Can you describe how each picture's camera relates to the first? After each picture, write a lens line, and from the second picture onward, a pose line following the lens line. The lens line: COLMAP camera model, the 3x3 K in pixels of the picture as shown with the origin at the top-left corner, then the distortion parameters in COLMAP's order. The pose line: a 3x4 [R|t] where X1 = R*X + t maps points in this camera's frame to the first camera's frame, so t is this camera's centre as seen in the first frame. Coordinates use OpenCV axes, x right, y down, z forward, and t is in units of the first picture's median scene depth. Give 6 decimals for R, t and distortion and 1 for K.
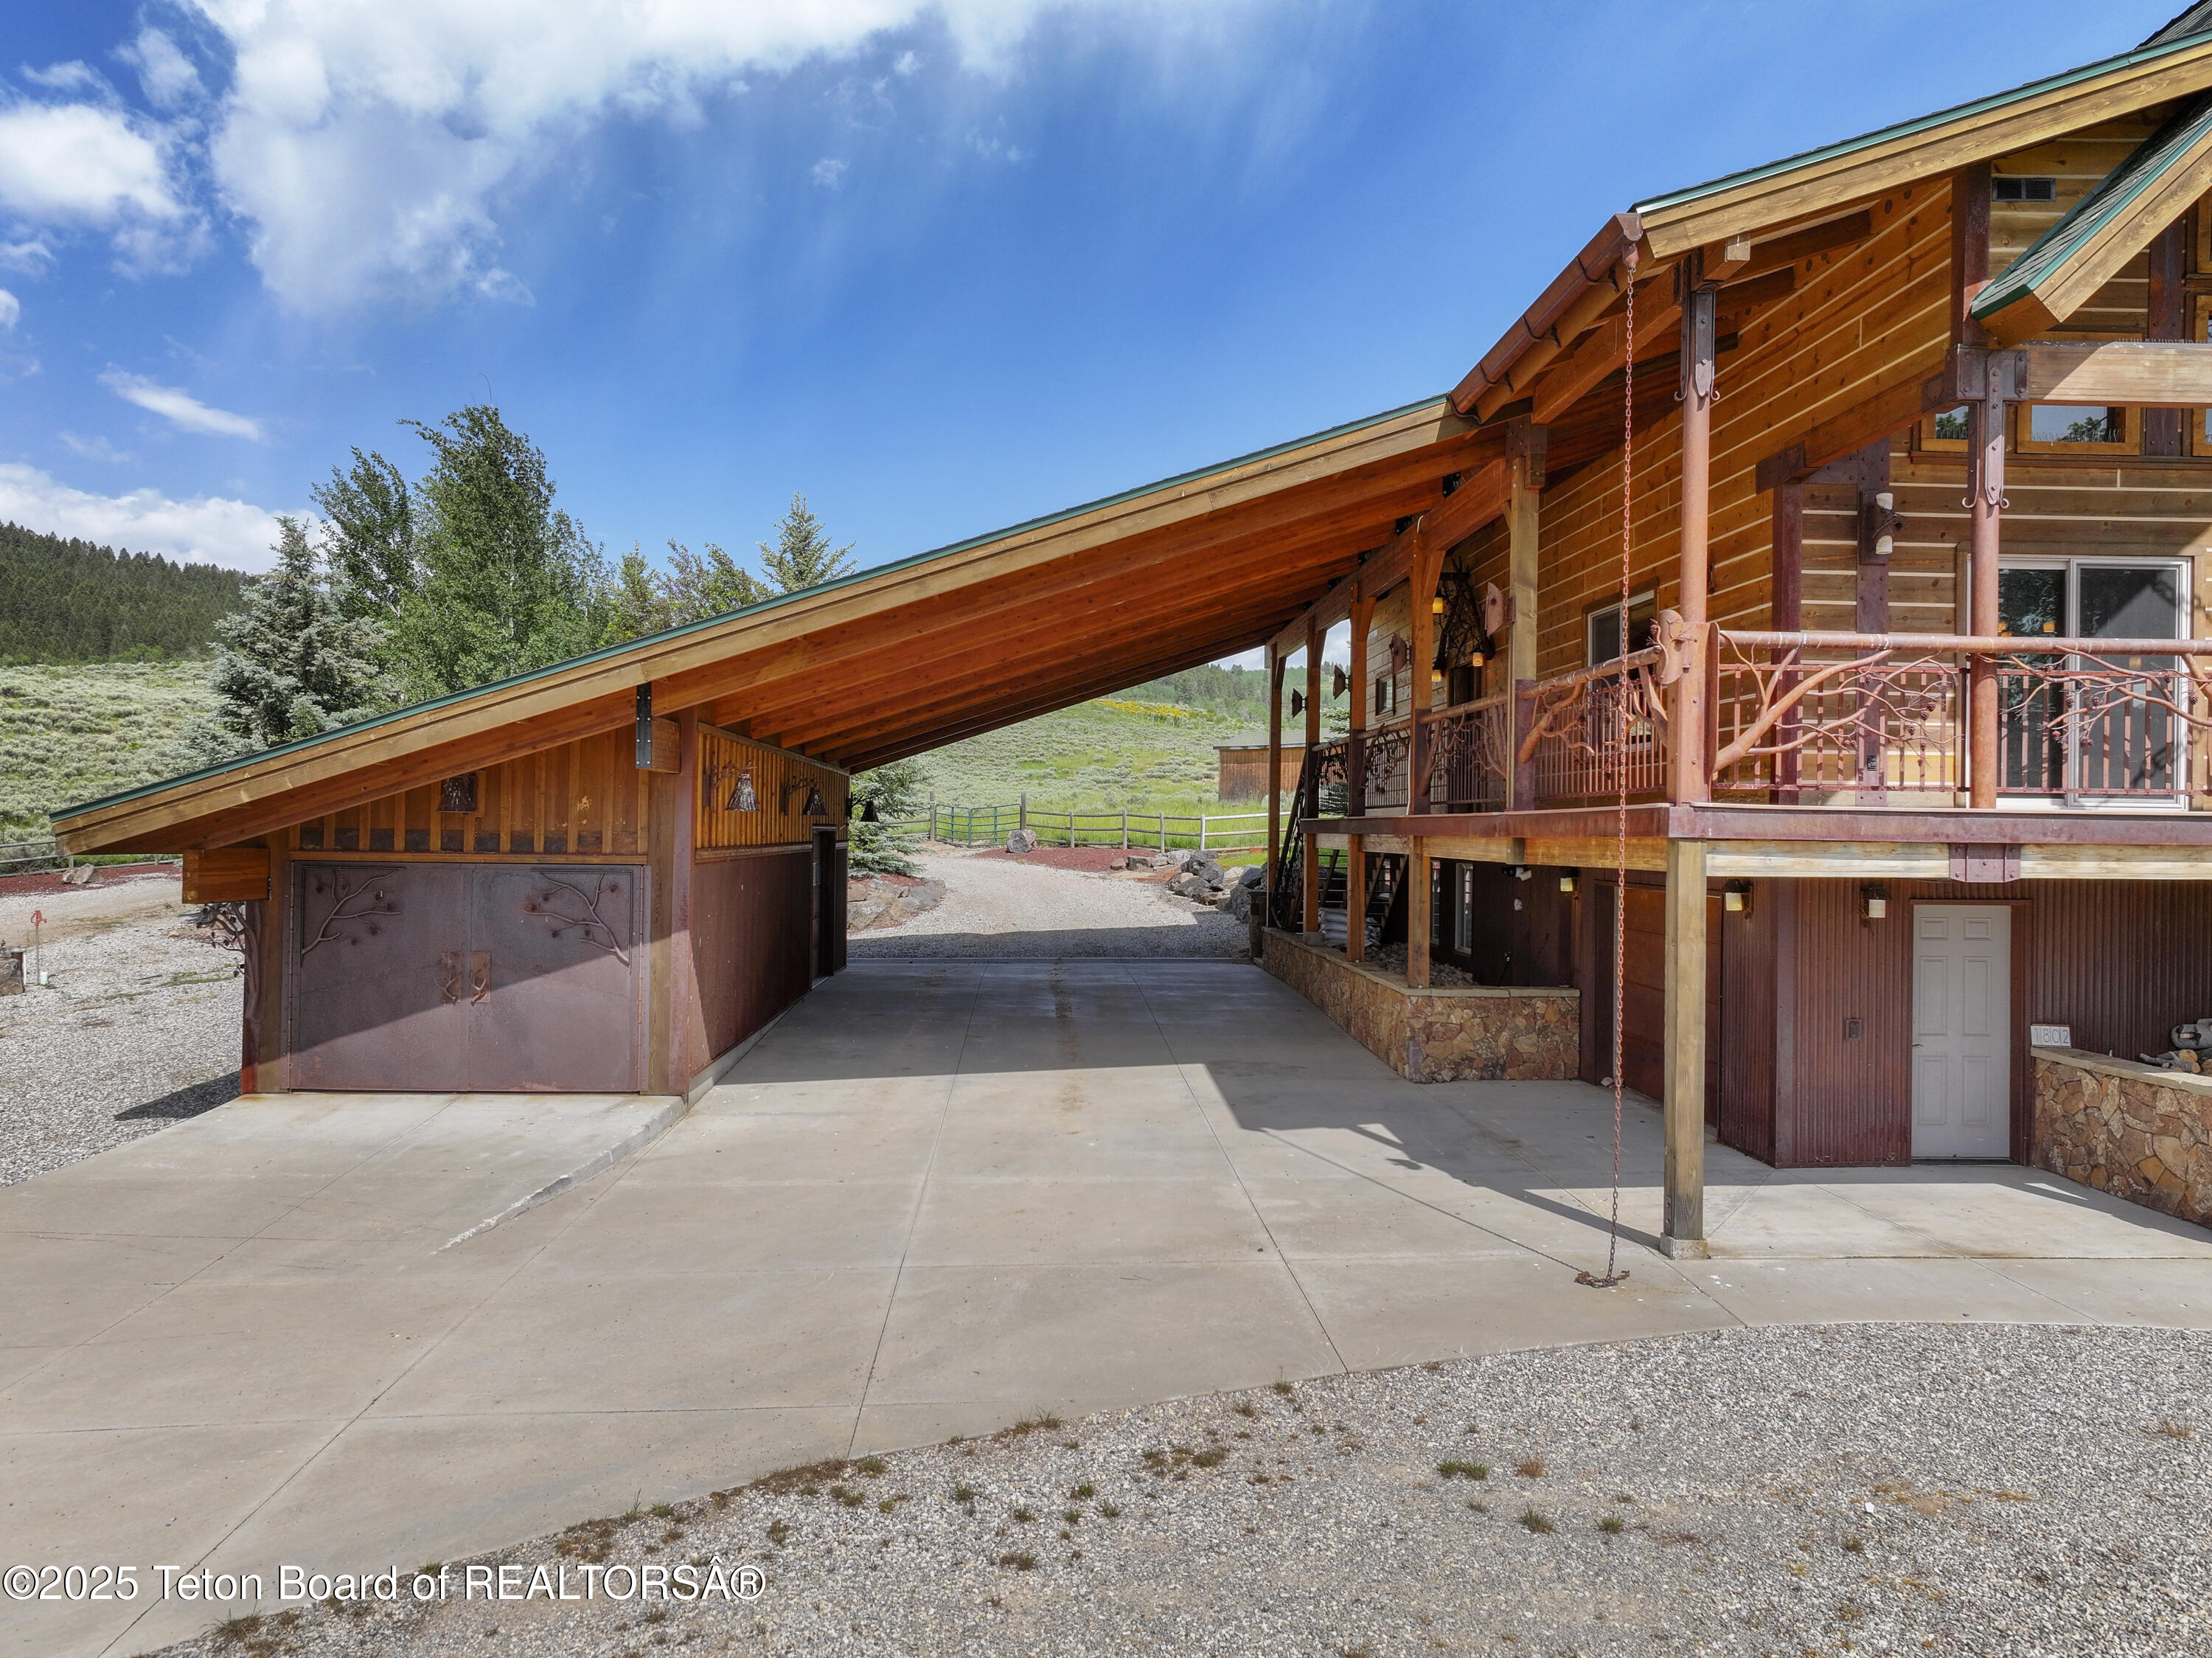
lens RADIAL K [[1581.1, 0, 1113.3], [0, 1581.1, 823.3], [0, 0, 1]] dist [0.016404, -0.001832]
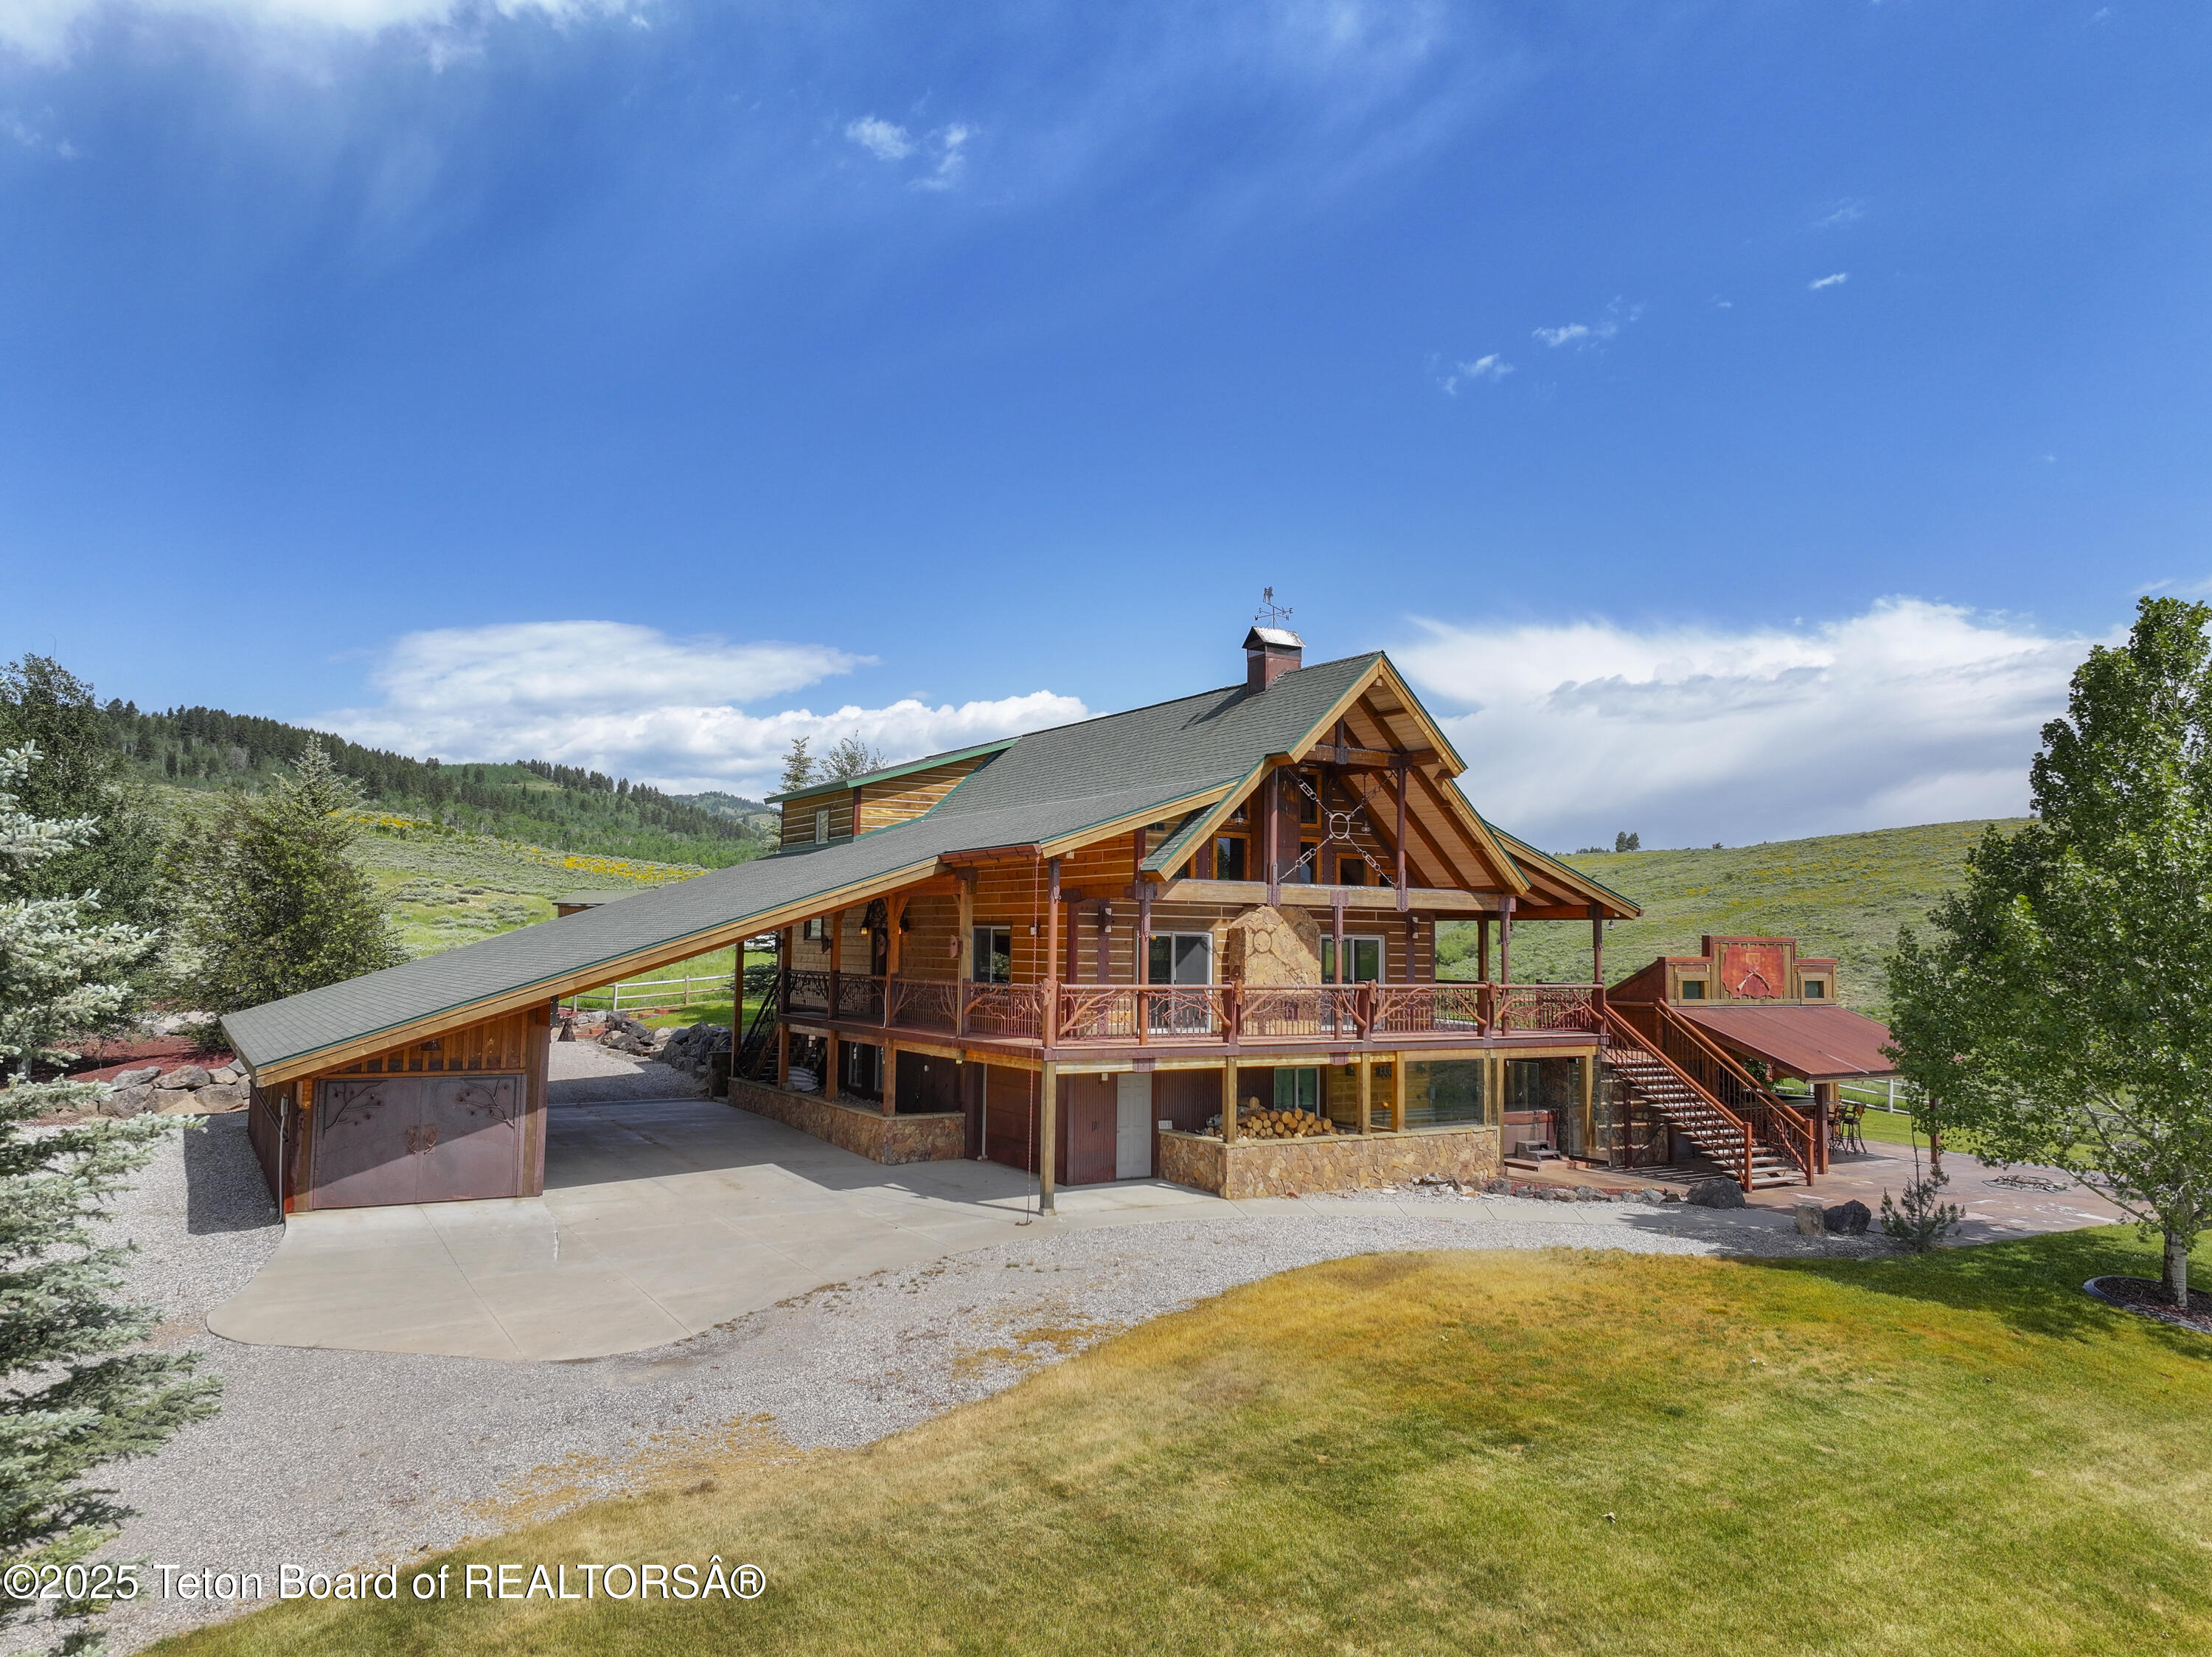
lens RADIAL K [[1580.9, 0, 1113.3], [0, 1580.9, 822.8], [0, 0, 1]] dist [0.016404, -0.001832]
pose [[0.881820, 0.035668, 0.470236, -0.579987], [-0.004859, 0.997770, -0.066570, -0.151059], [-0.471561, 0.056418, 0.880027, -1.020576]]
